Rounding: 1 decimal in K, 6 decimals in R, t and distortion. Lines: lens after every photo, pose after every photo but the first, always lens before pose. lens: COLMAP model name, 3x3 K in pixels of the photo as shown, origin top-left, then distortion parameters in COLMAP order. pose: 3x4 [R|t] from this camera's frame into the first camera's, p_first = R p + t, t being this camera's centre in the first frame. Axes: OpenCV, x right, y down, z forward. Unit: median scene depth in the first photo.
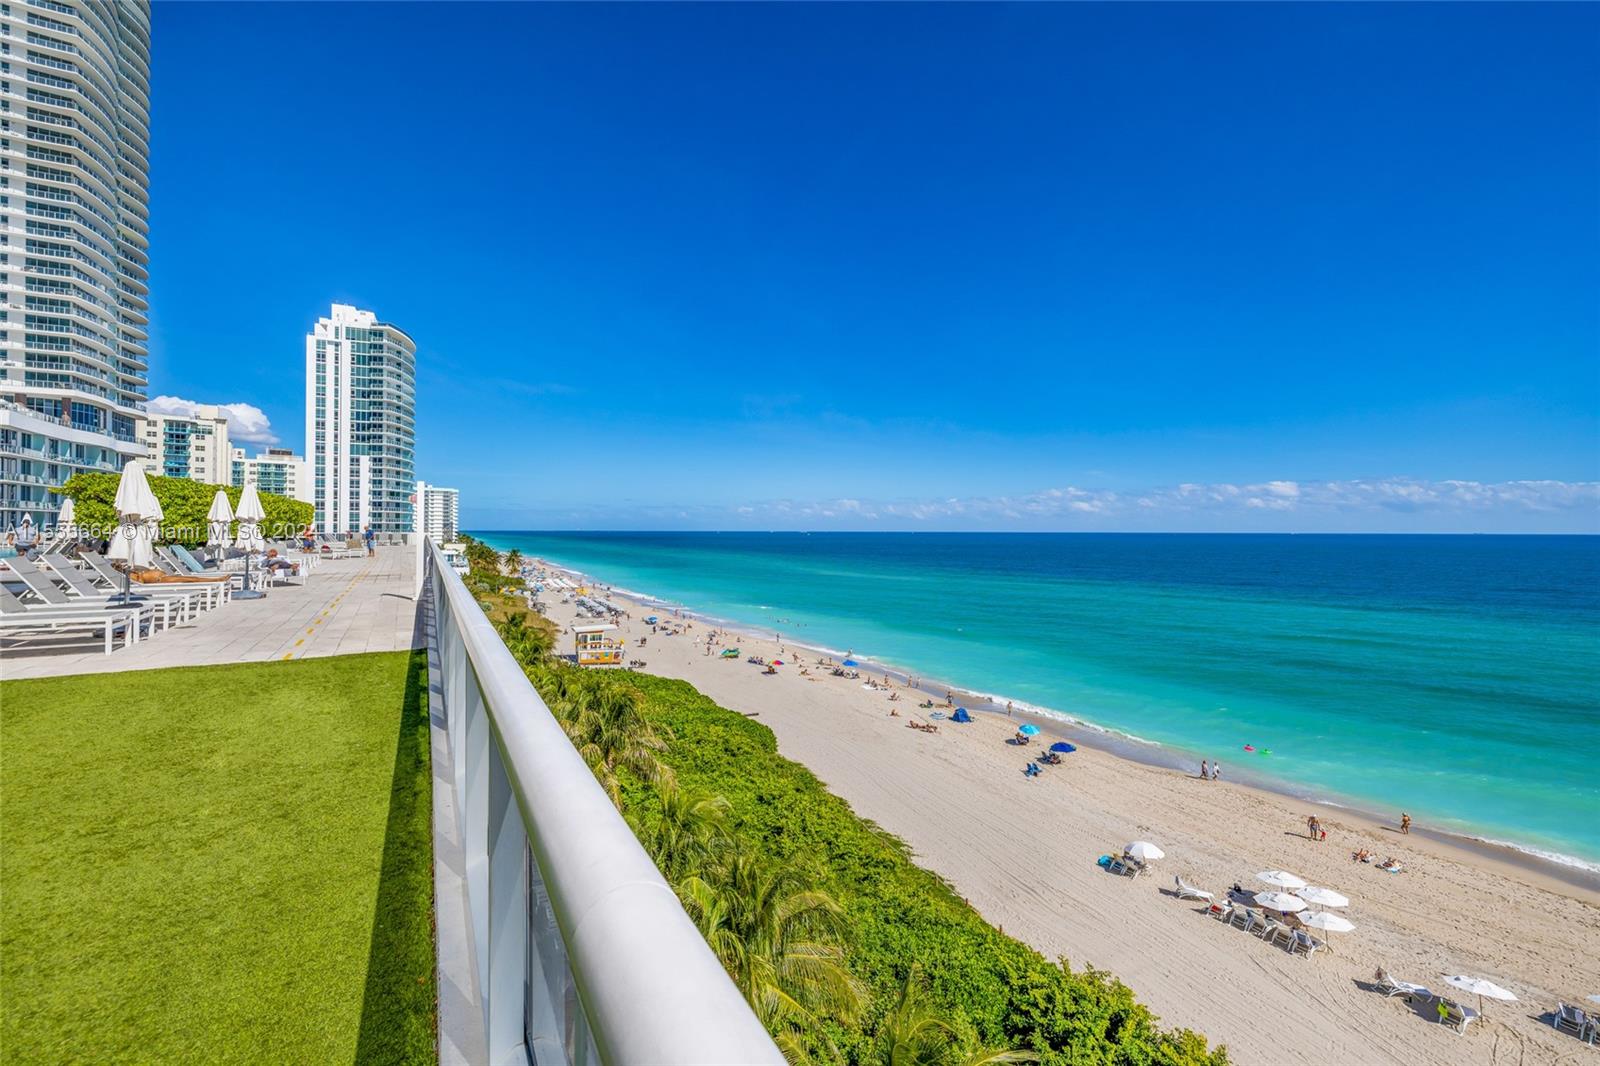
lens RADIAL K [[678.1, 0, 791.2], [0, 678.1, 516.0], [0, 0, 1]] dist [0.003034, -0.000052]
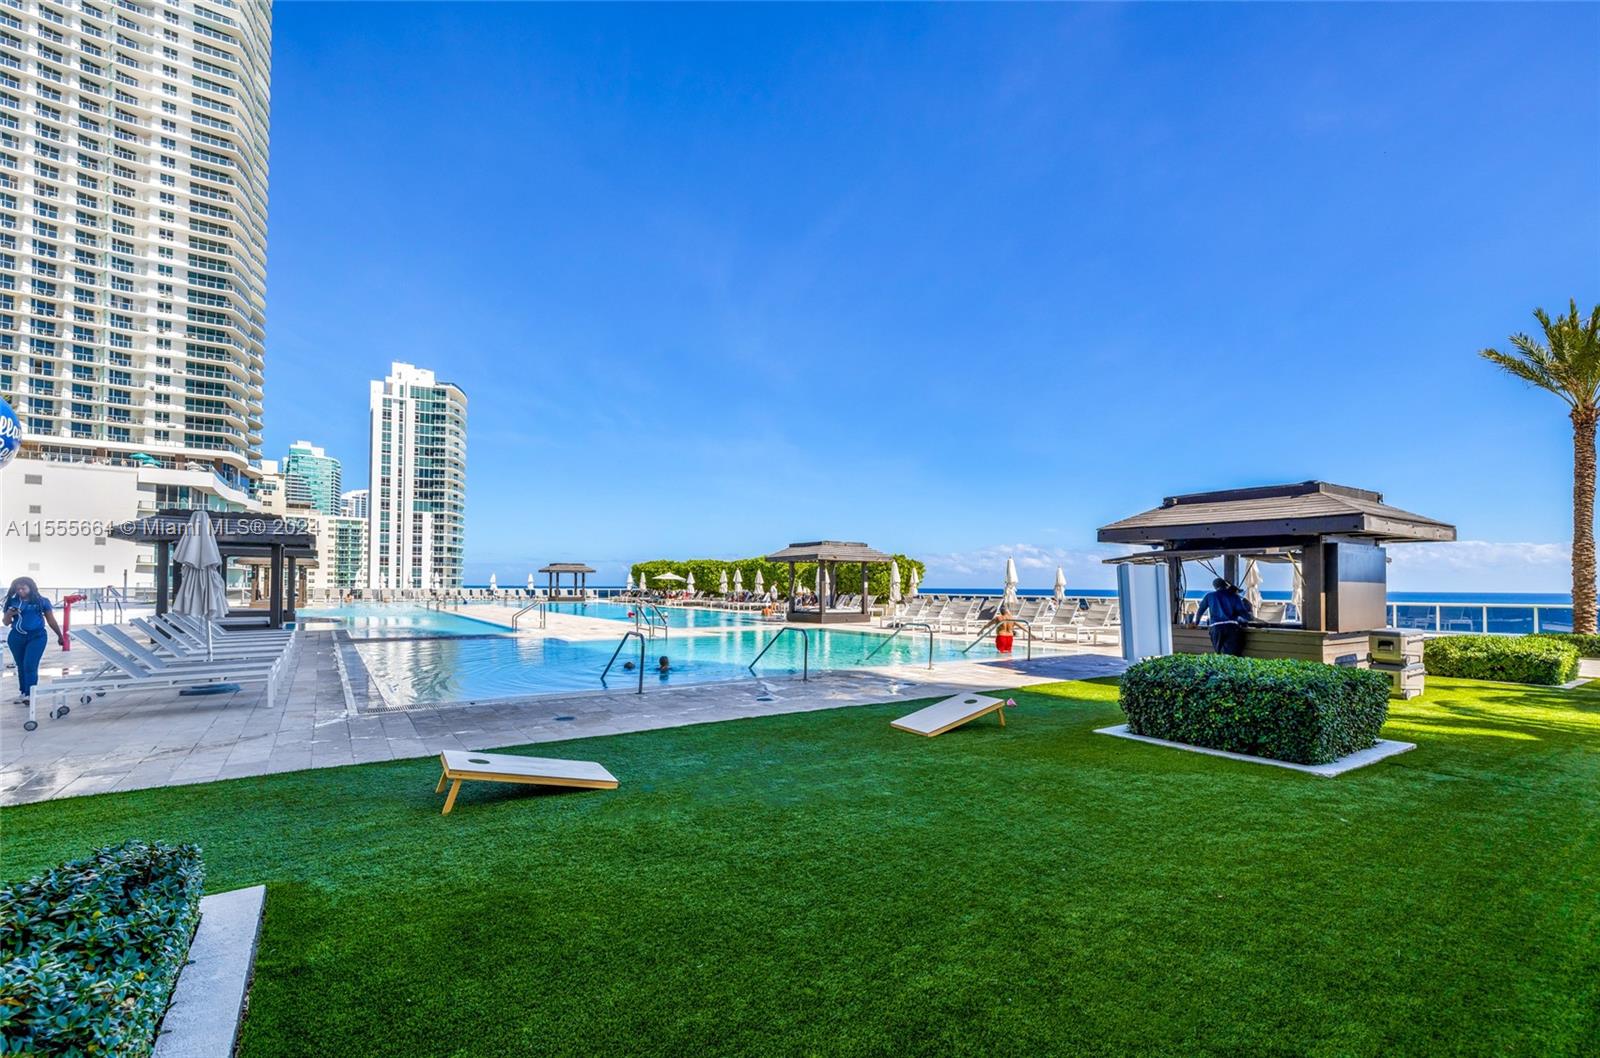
lens RADIAL K [[694.0, 0, 800.2], [0, 694.0, 565.7], [0, 0, 1]] dist [0.001317, 0.000263]
pose [[0.996431, 0.002831, 0.084360, -0.159469], [-0.002133, 0.999963, -0.008366, -0.001104], [-0.084381, 0.008156, 0.996400, -0.083771]]
